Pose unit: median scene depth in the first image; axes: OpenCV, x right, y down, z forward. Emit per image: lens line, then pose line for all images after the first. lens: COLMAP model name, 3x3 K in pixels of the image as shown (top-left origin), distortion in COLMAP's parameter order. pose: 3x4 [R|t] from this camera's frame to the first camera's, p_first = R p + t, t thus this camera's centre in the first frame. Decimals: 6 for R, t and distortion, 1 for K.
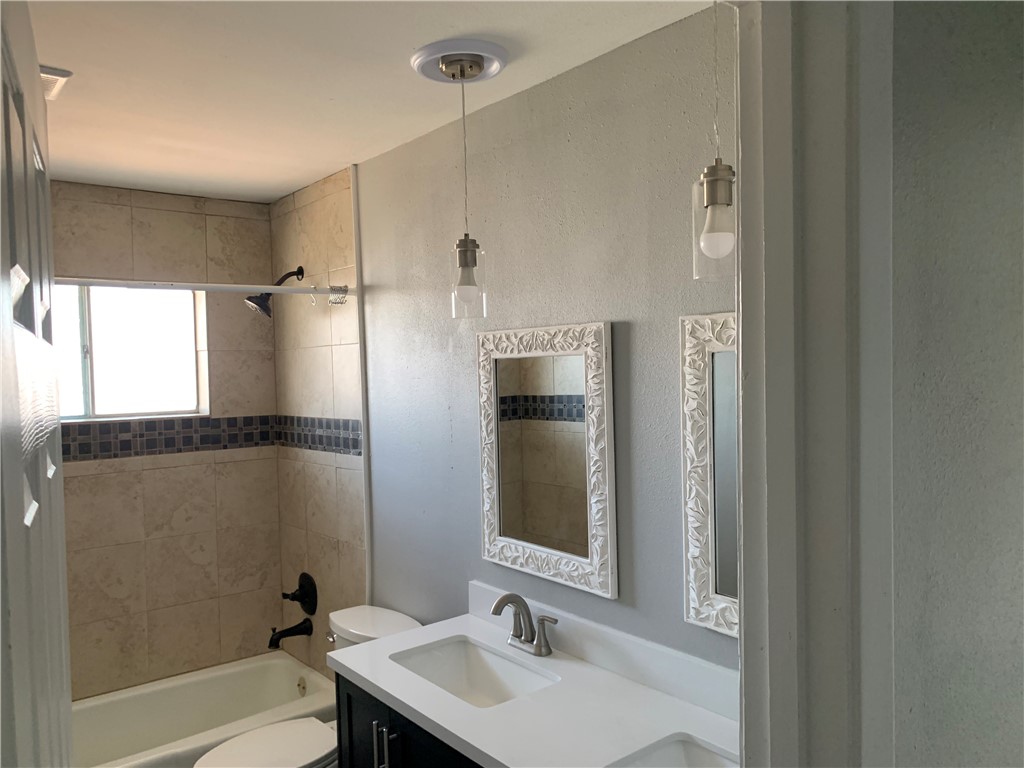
lens RADIAL K [[780.5, 0, 509.8], [0, 780.5, 383.7], [0, 0, 1]] dist [0.051114, -0.072302]
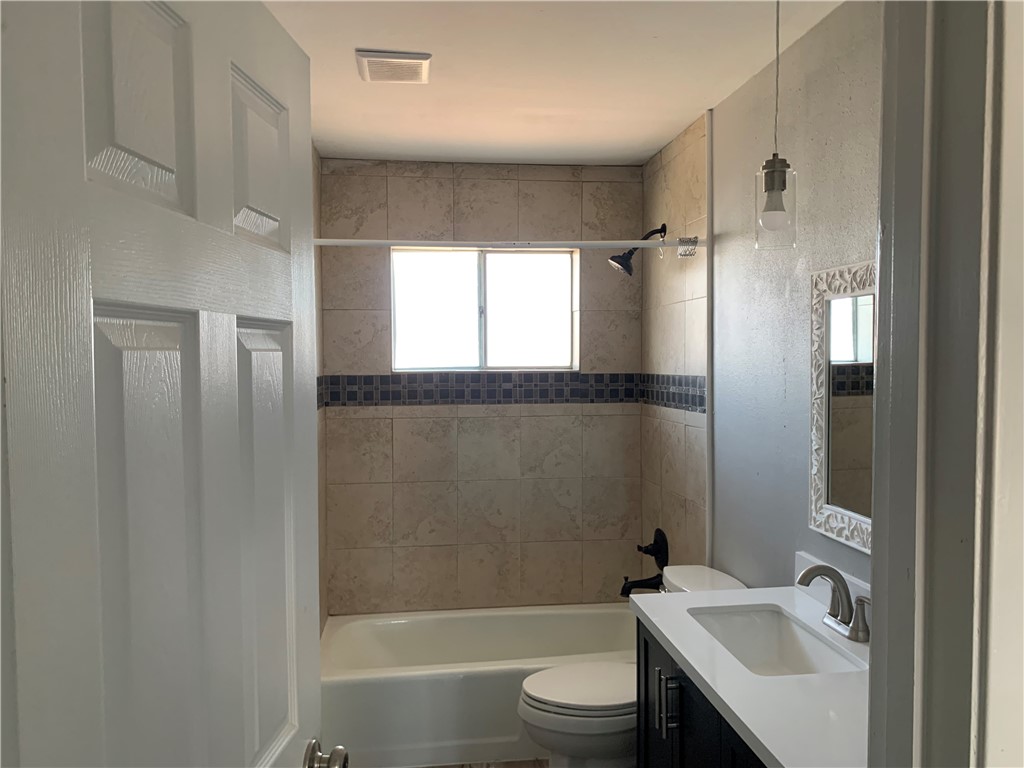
lens RADIAL K [[780.5, 0, 510.8], [0, 780.5, 387.2], [0, 0, 1]] dist [0.051114, -0.072302]
pose [[0.851980, 0.037901, -0.522200, 0.137475], [-0.024210, 0.999161, 0.033019, 0.043079], [0.523014, -0.015489, 0.852184, 0.063346]]
